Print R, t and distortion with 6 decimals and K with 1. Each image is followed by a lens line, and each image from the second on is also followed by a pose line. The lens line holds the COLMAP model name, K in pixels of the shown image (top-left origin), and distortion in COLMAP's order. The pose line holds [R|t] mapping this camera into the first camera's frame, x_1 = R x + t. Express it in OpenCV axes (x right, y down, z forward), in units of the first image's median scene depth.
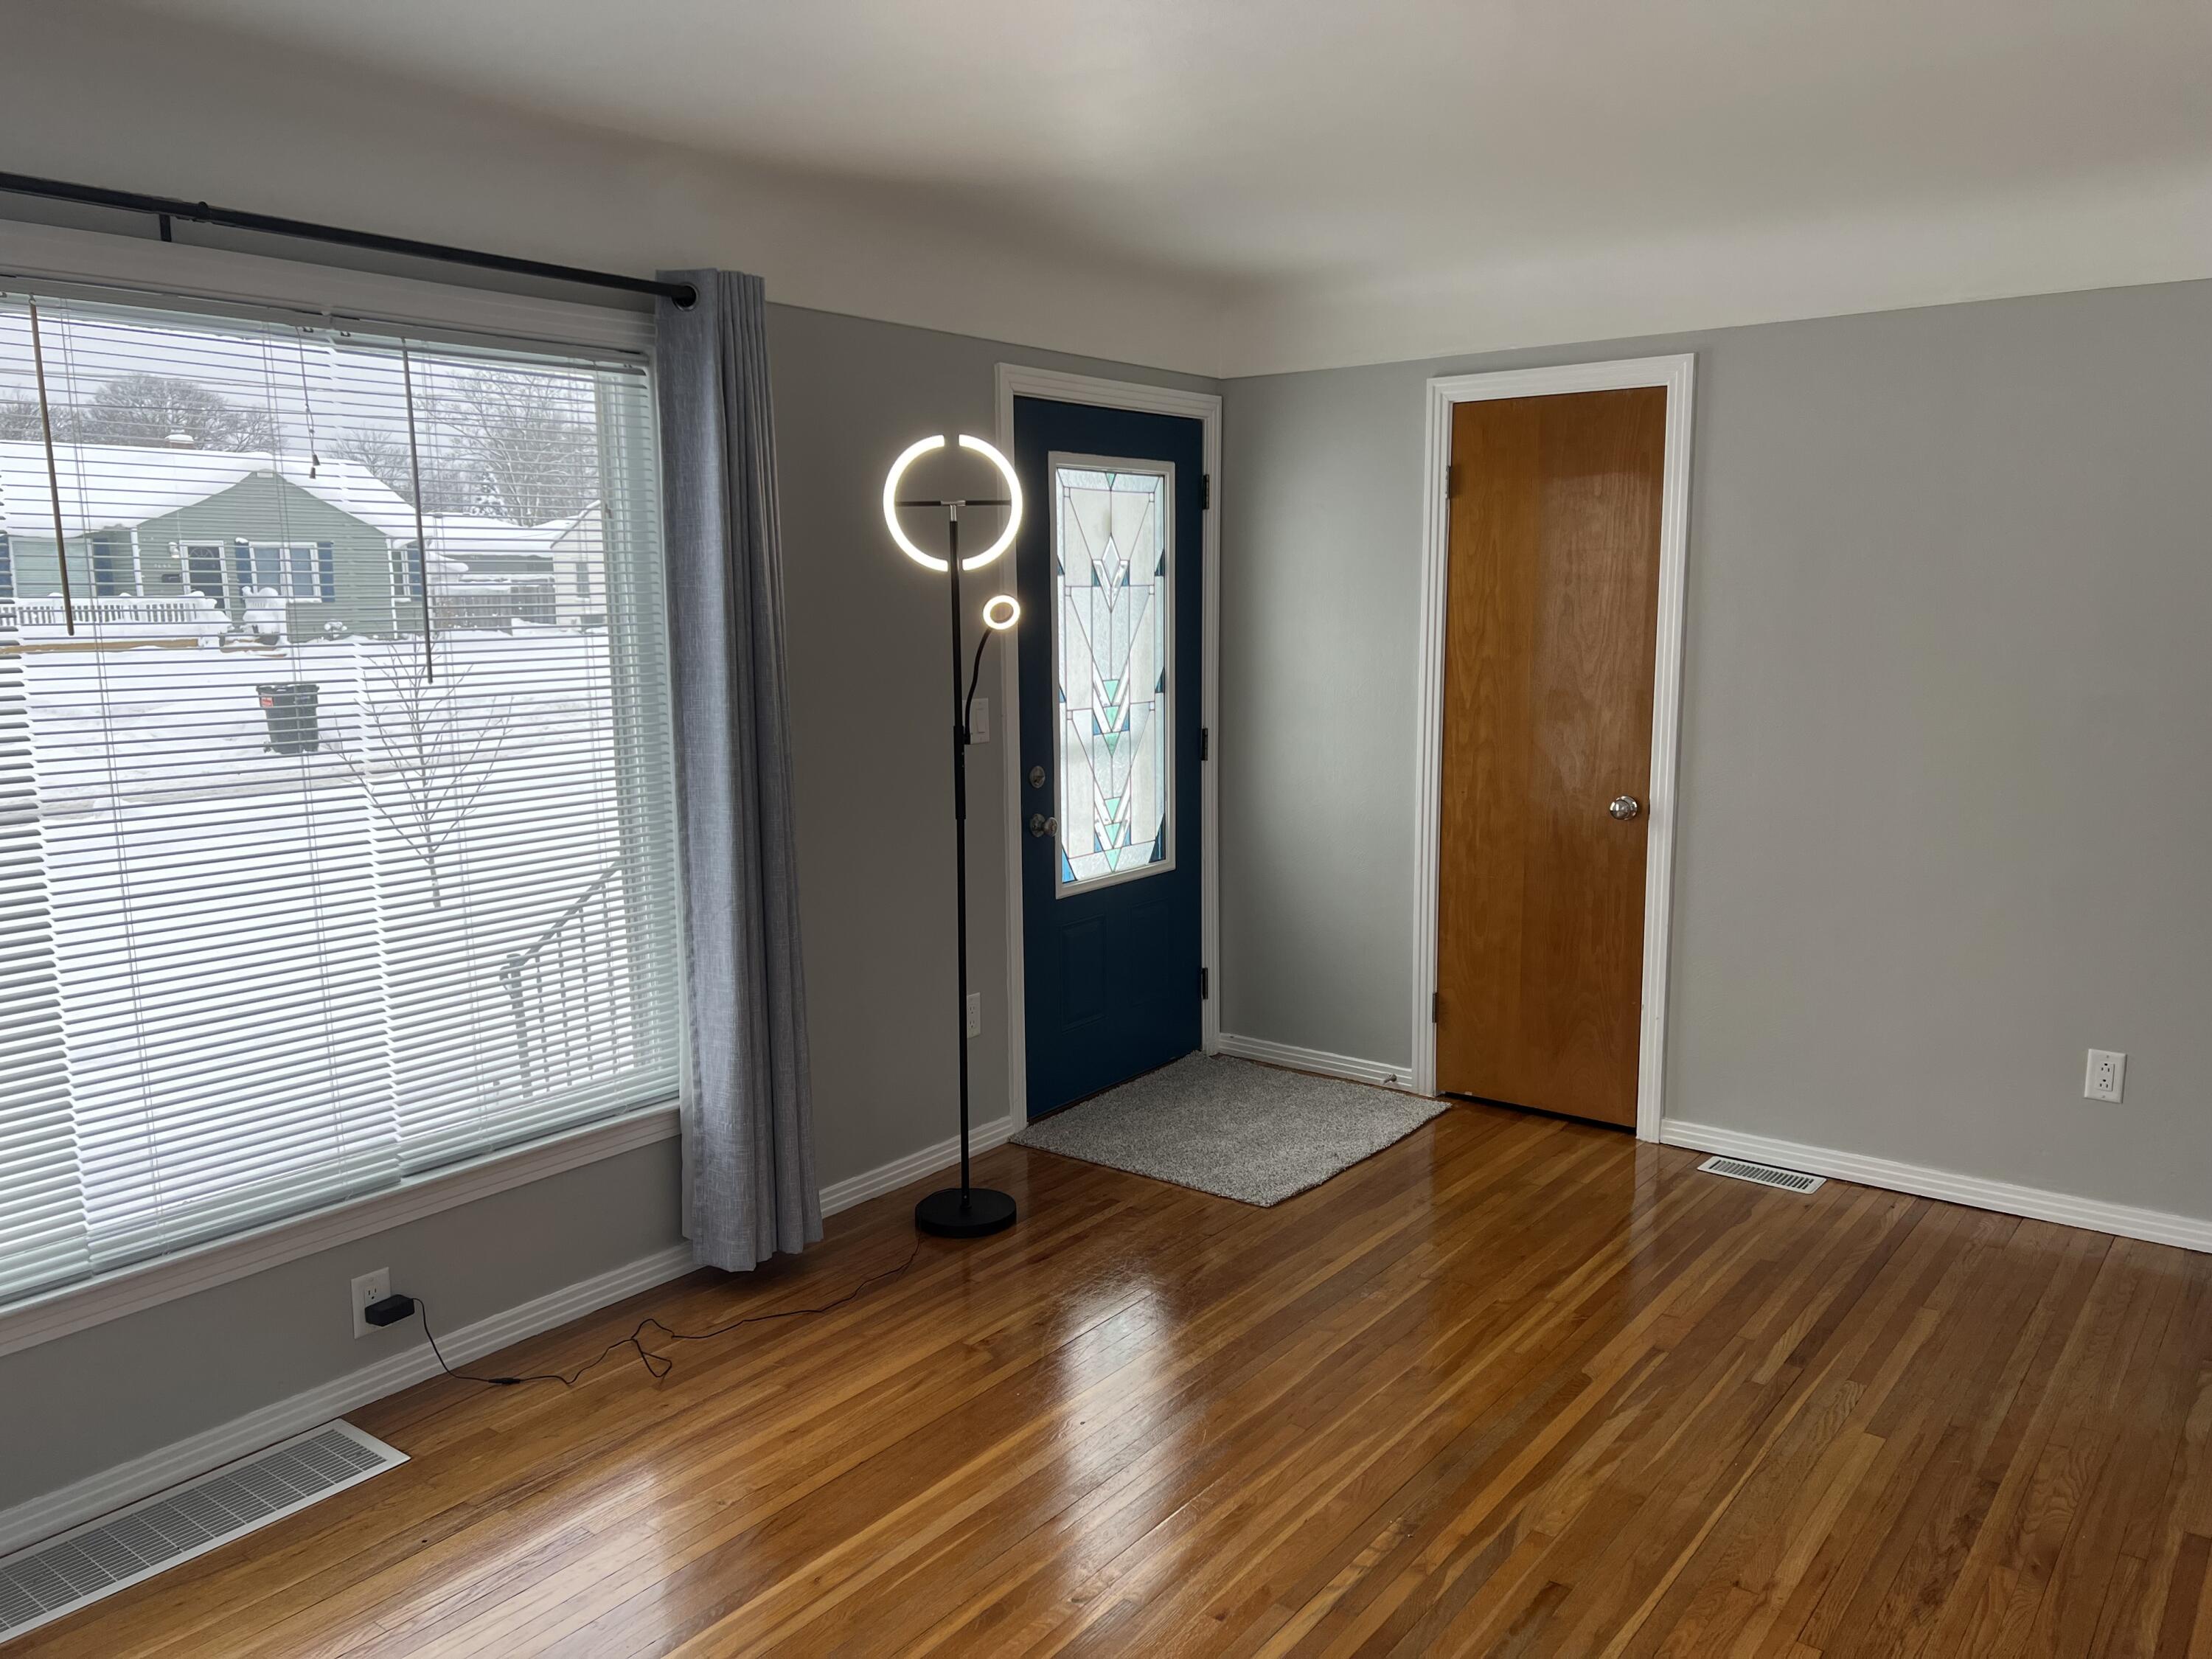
lens RADIAL K [[1672.4, 0, 1106.0], [0, 1672.4, 829.5], [0, 0, 1]] dist [0.028890, -0.001305]
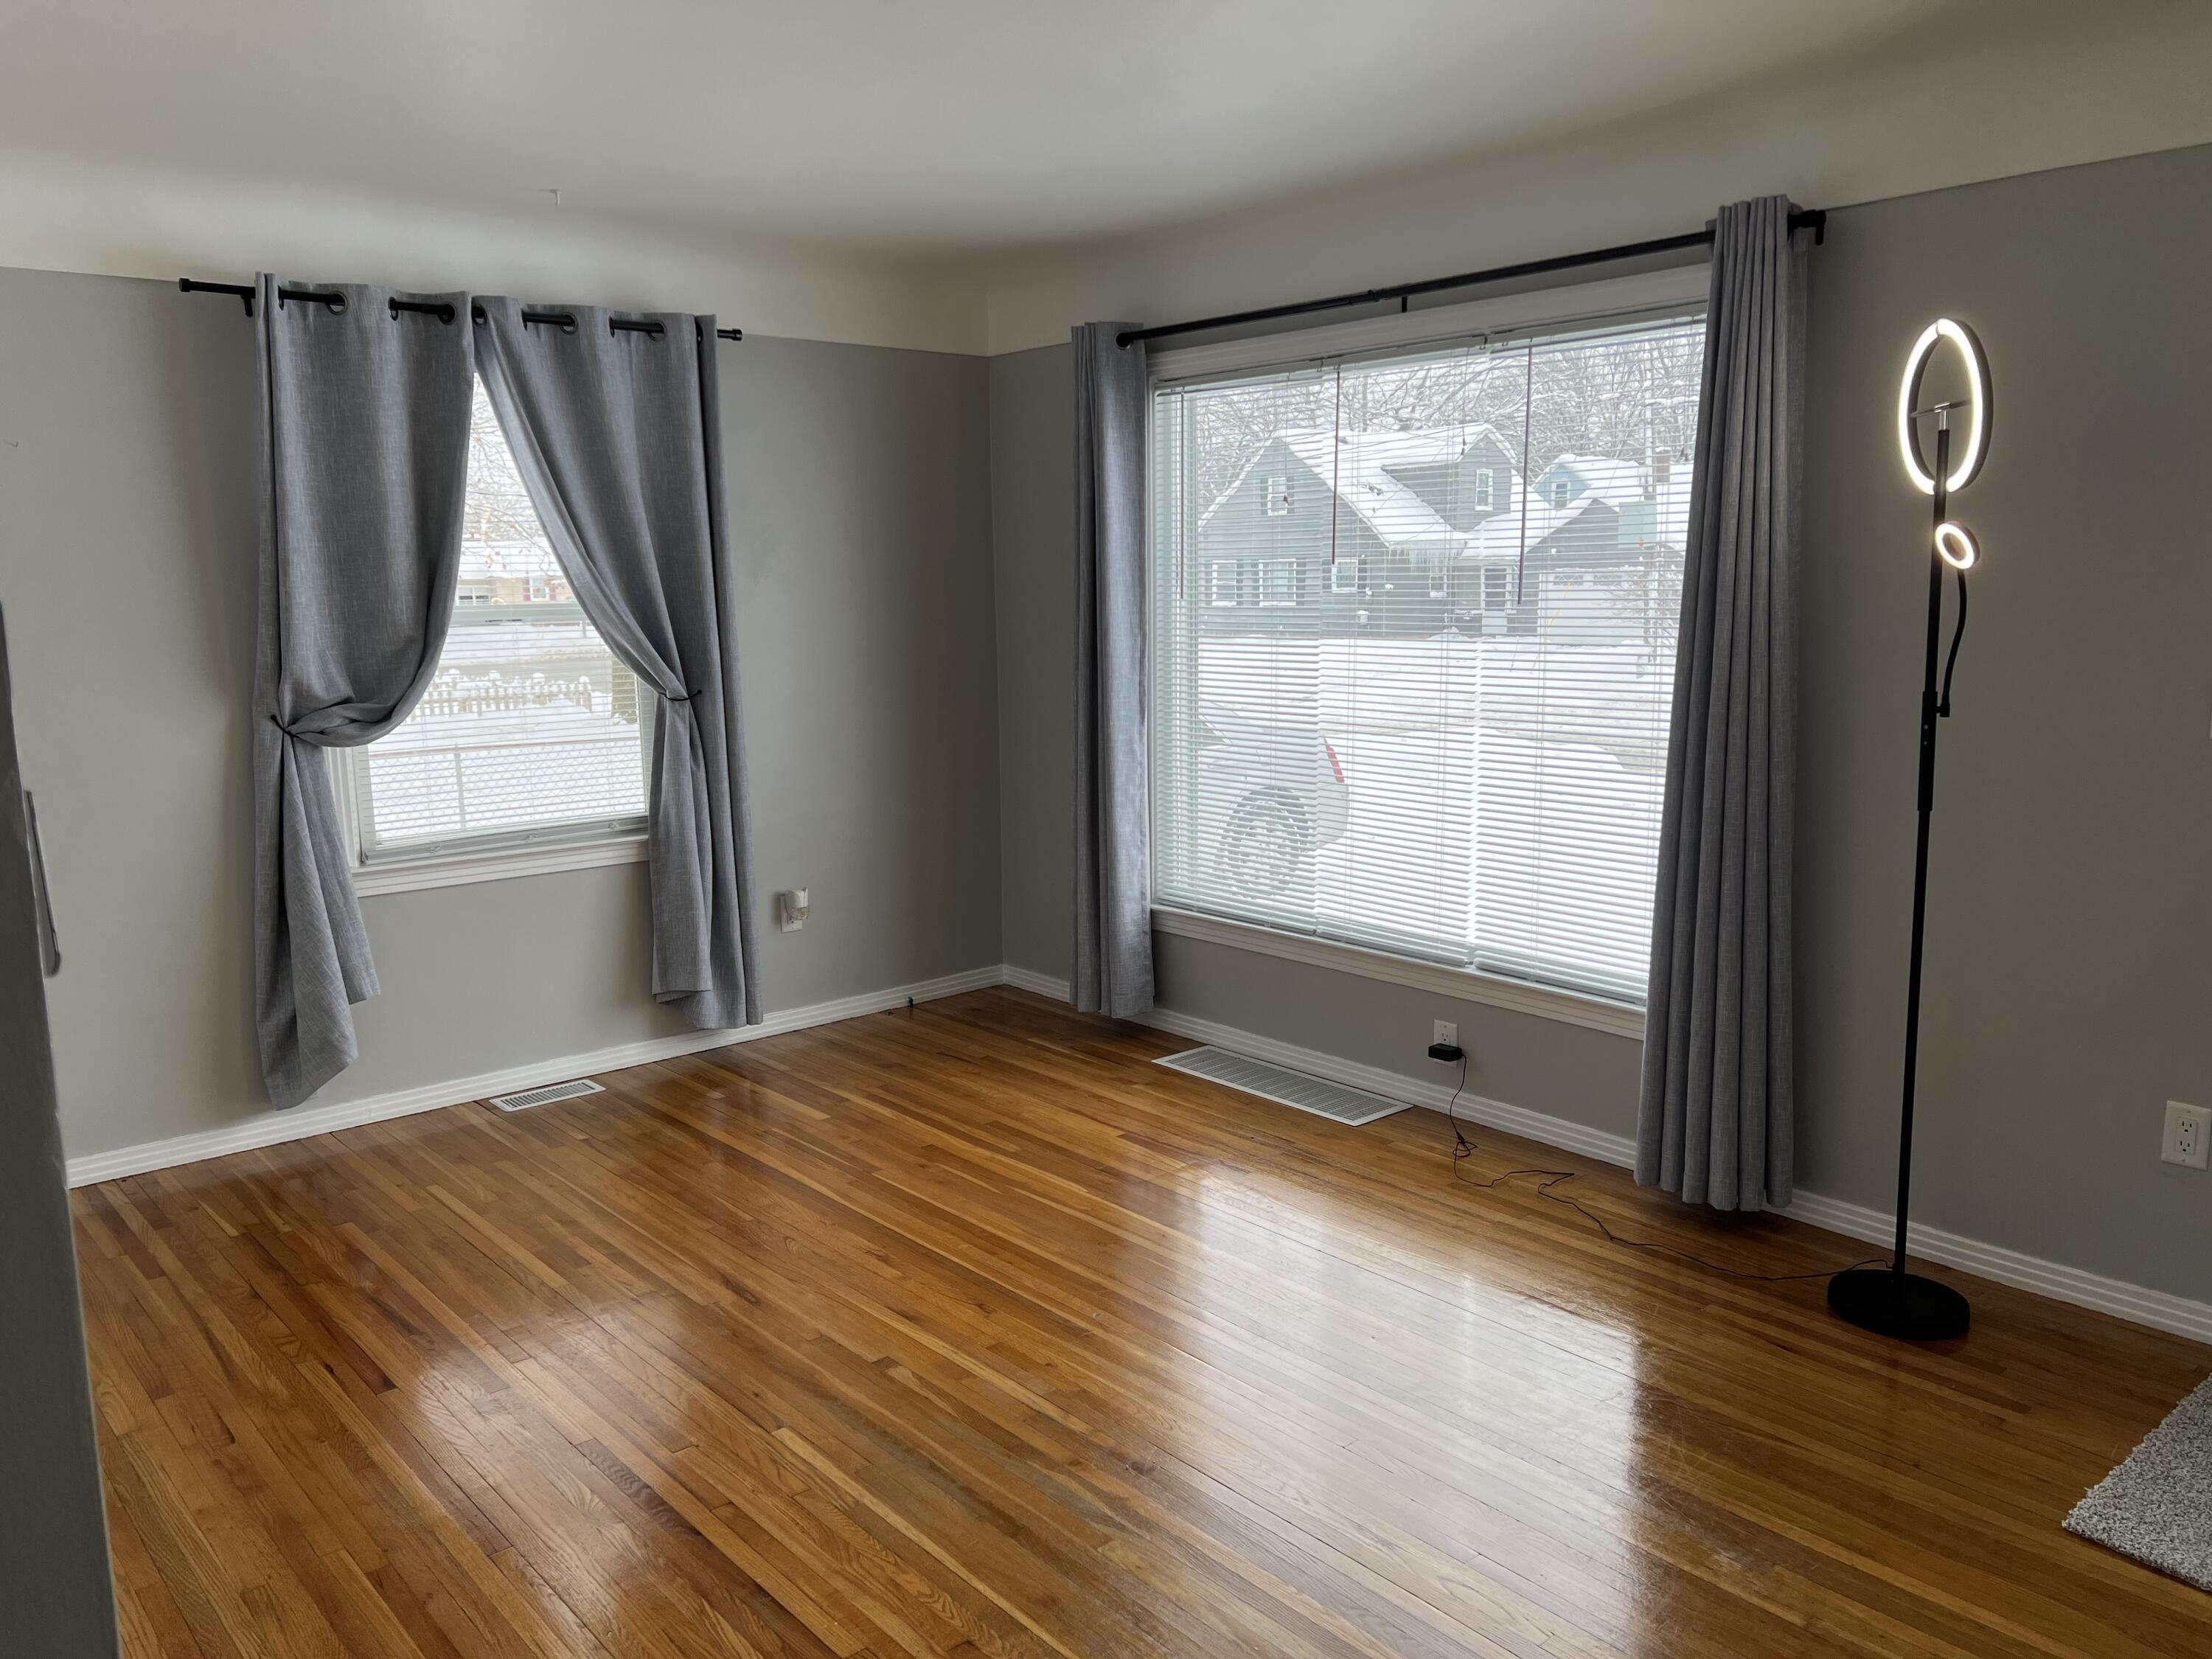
lens RADIAL K [[1672.4, 0, 1106.0], [0, 1672.4, 829.5], [0, 0, 1]] dist [0.028890, -0.001305]
pose [[-0.214242, 0.162397, -0.963186, 0.924559], [-0.125255, 0.973374, 0.191975, -0.123596], [0.968716, 0.161773, -0.188197, 0.941890]]
